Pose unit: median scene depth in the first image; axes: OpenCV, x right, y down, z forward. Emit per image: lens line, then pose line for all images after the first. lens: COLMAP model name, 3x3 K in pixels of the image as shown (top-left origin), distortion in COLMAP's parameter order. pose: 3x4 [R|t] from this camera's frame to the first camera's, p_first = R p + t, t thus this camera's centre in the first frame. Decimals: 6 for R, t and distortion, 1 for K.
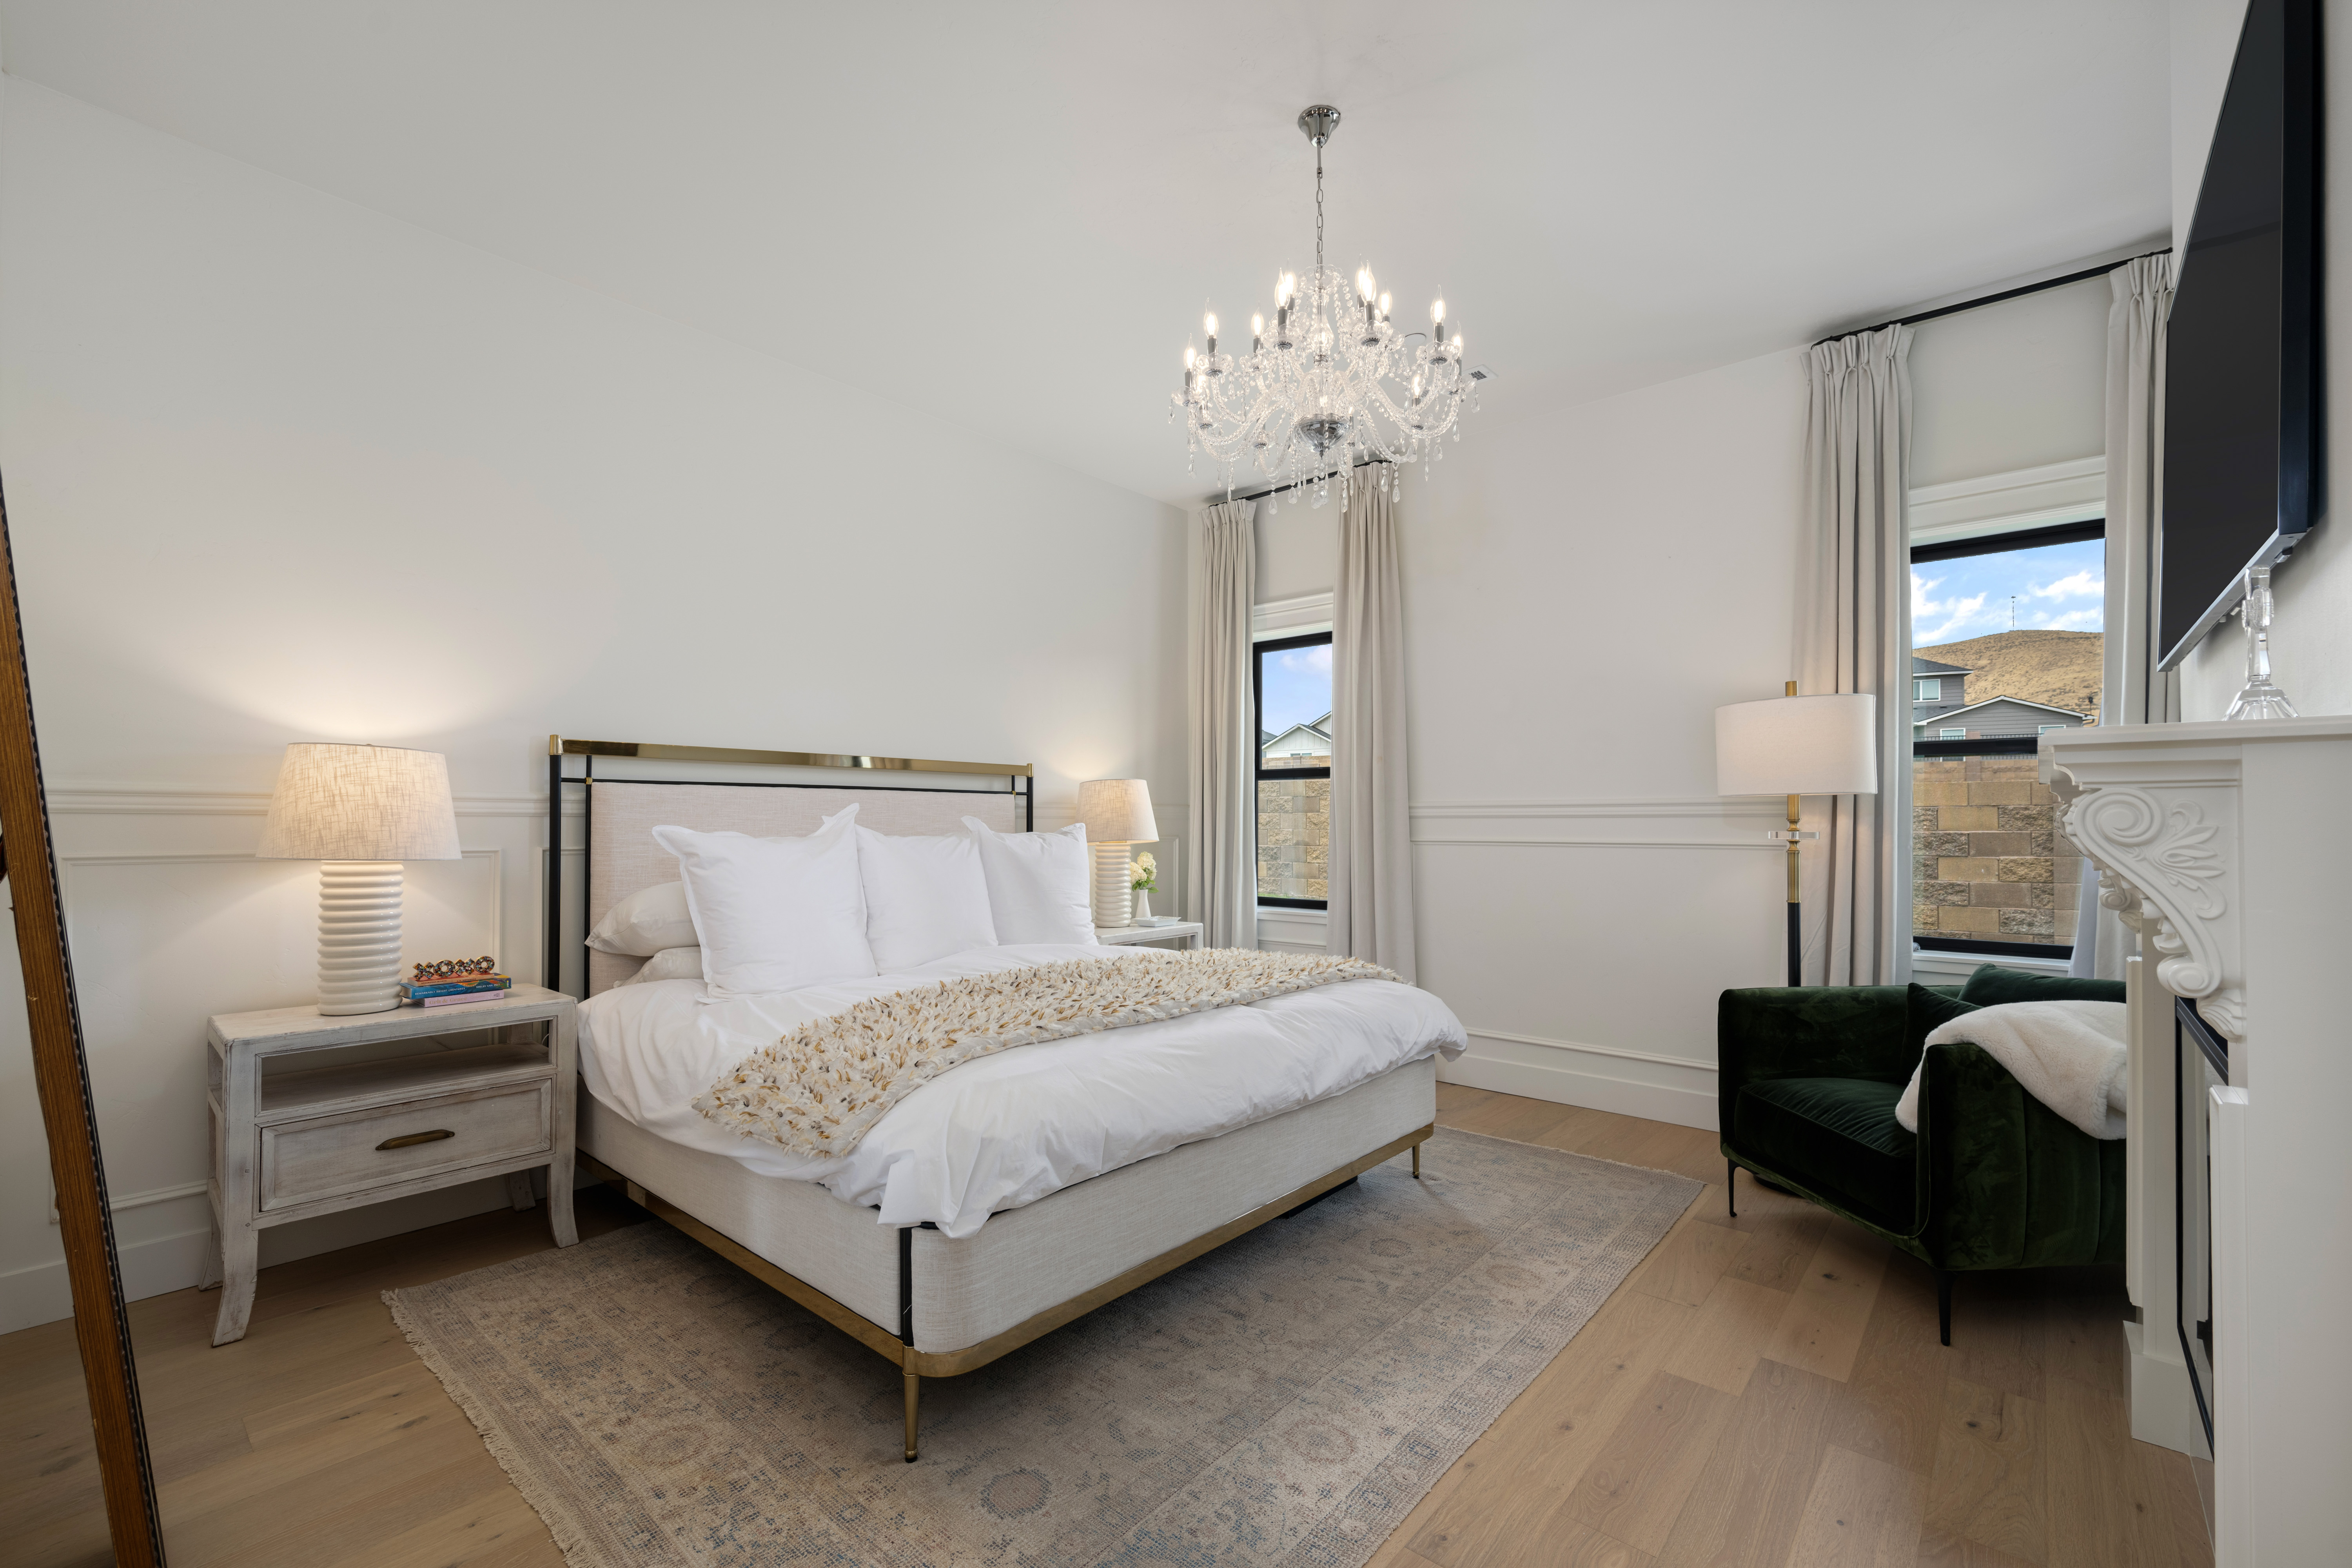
lens RADIAL K [[985.7, 0, 1171.4], [0, 985.7, 831.8], [0, 0, 1]] dist [0.000483, 0.000023]
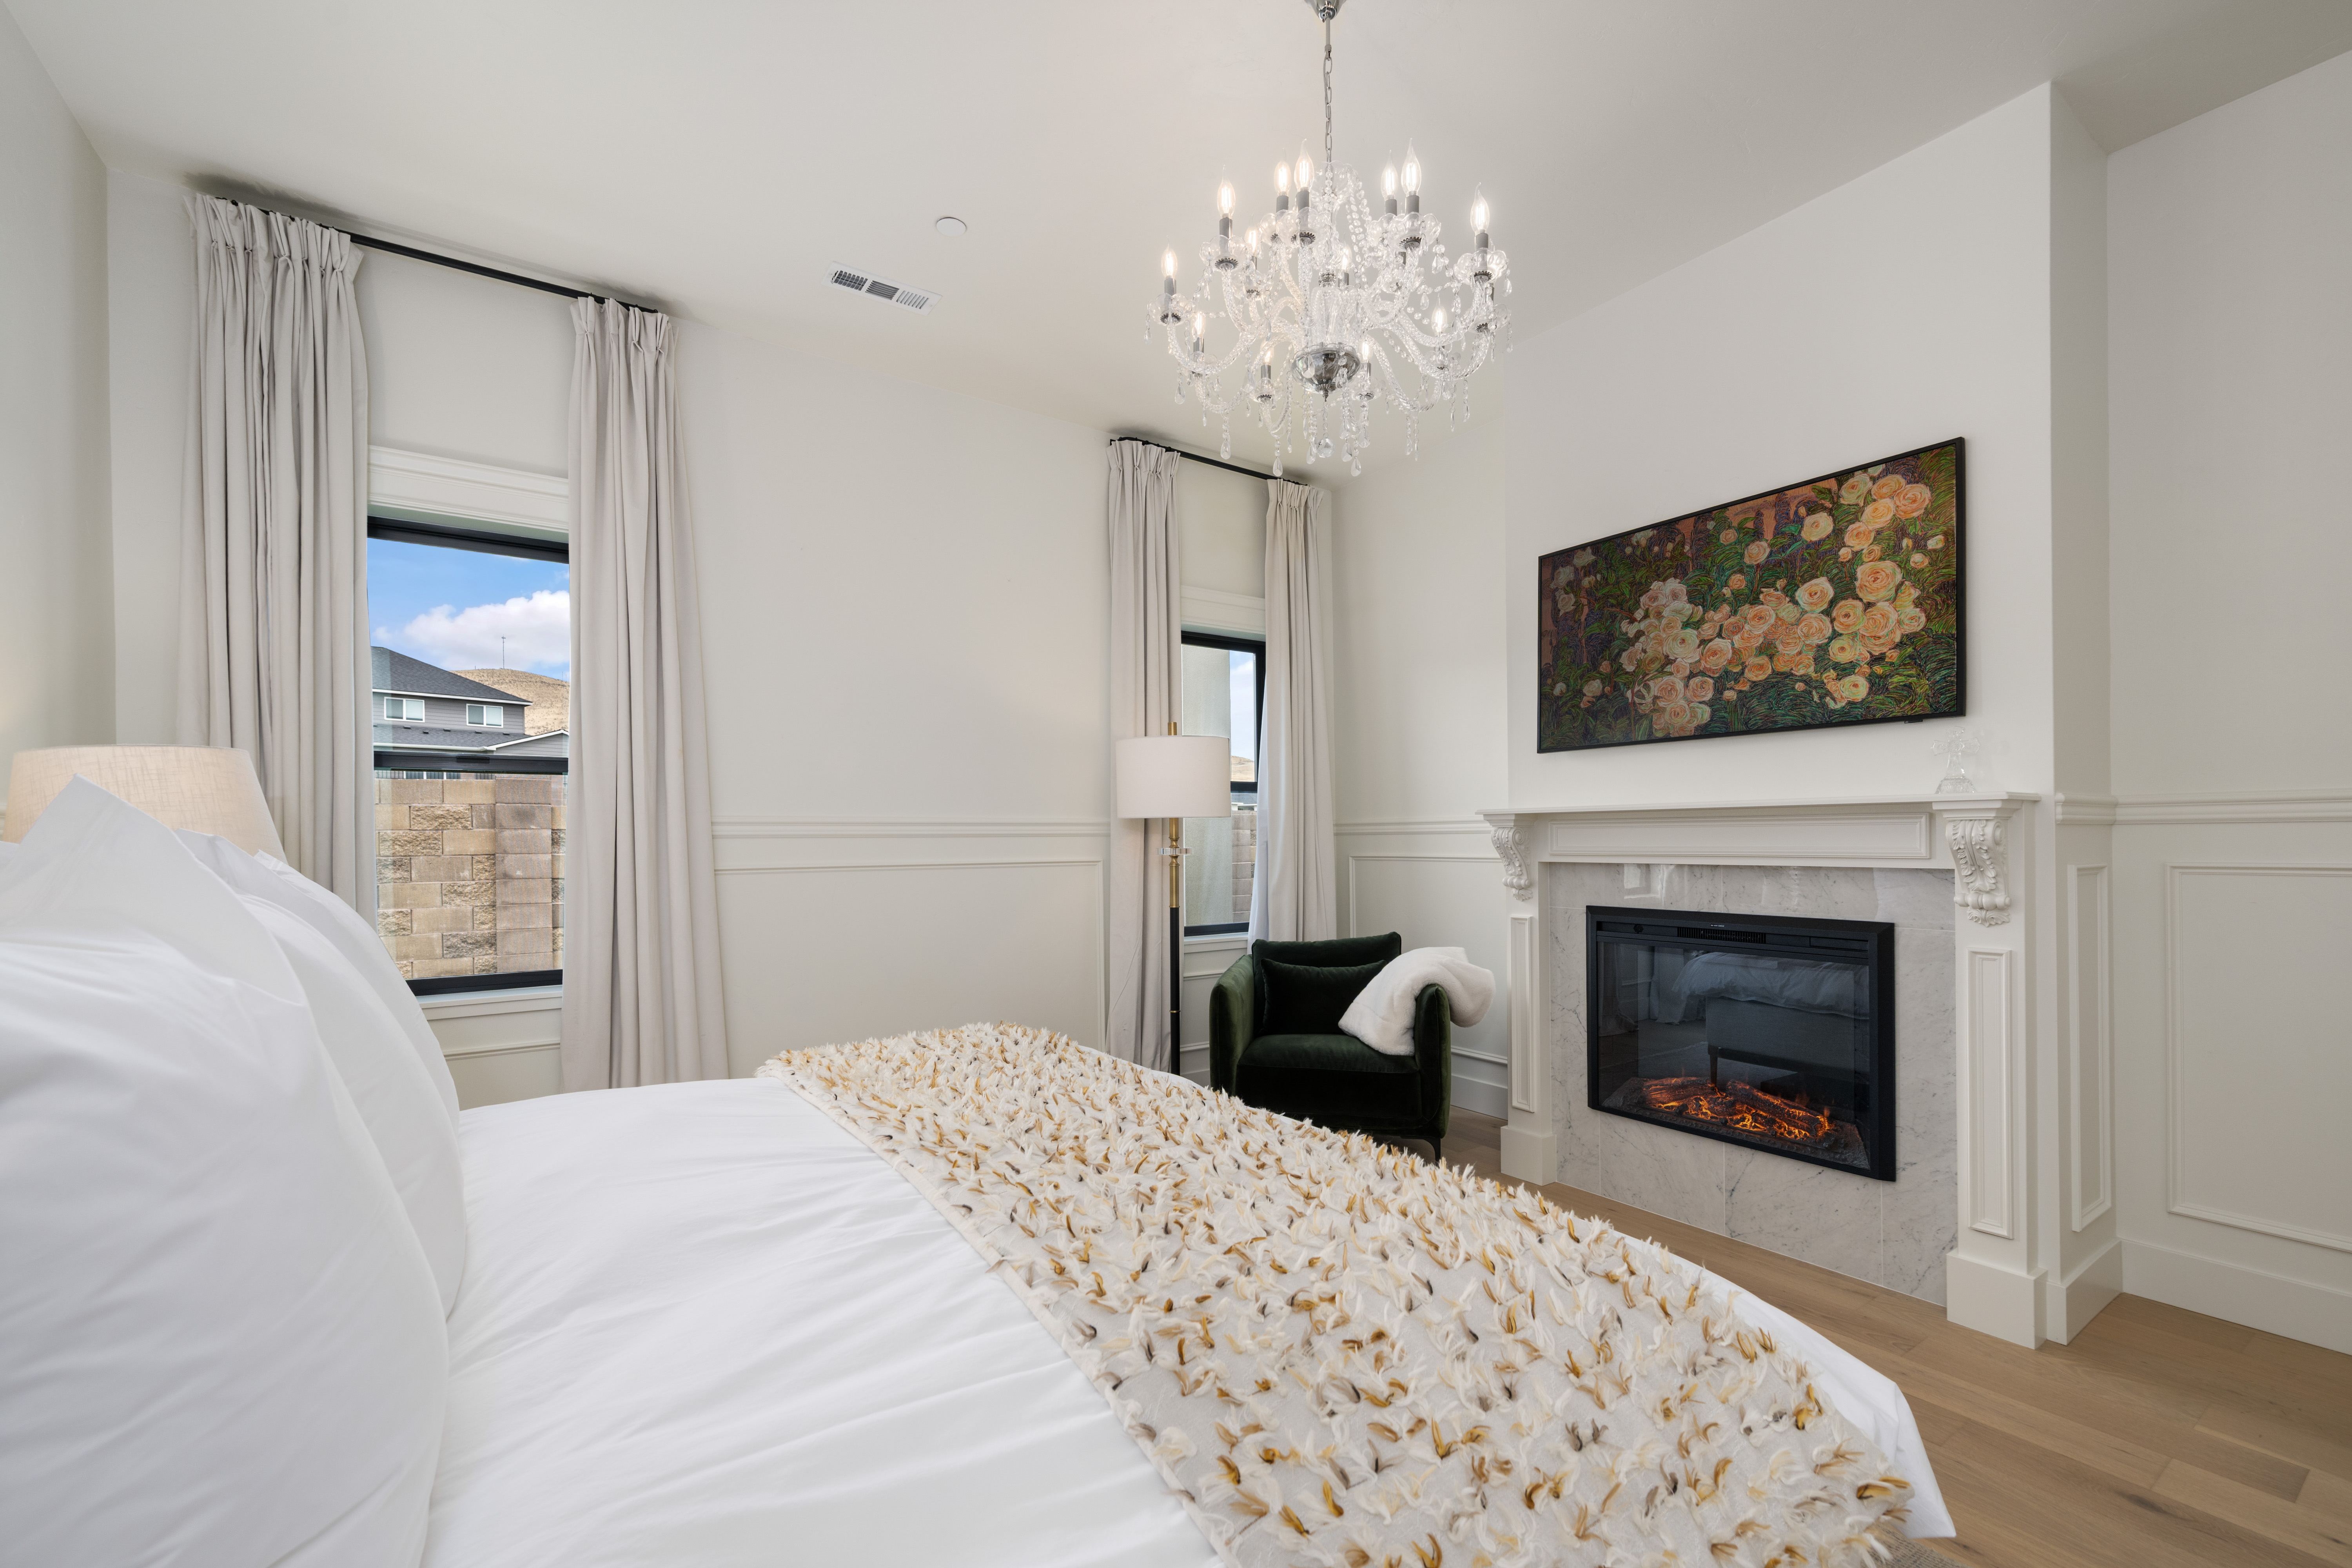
lens RADIAL K [[985.7, 0, 1171.4], [0, 985.7, 831.8], [0, 0, 1]] dist [0.000483, 0.000023]
pose [[0.262344, 0.006600, 0.964952, -0.366952], [0.015845, 0.999812, -0.011146, -0.004867], [-0.964844, 0.018214, 0.262190, 0.483768]]
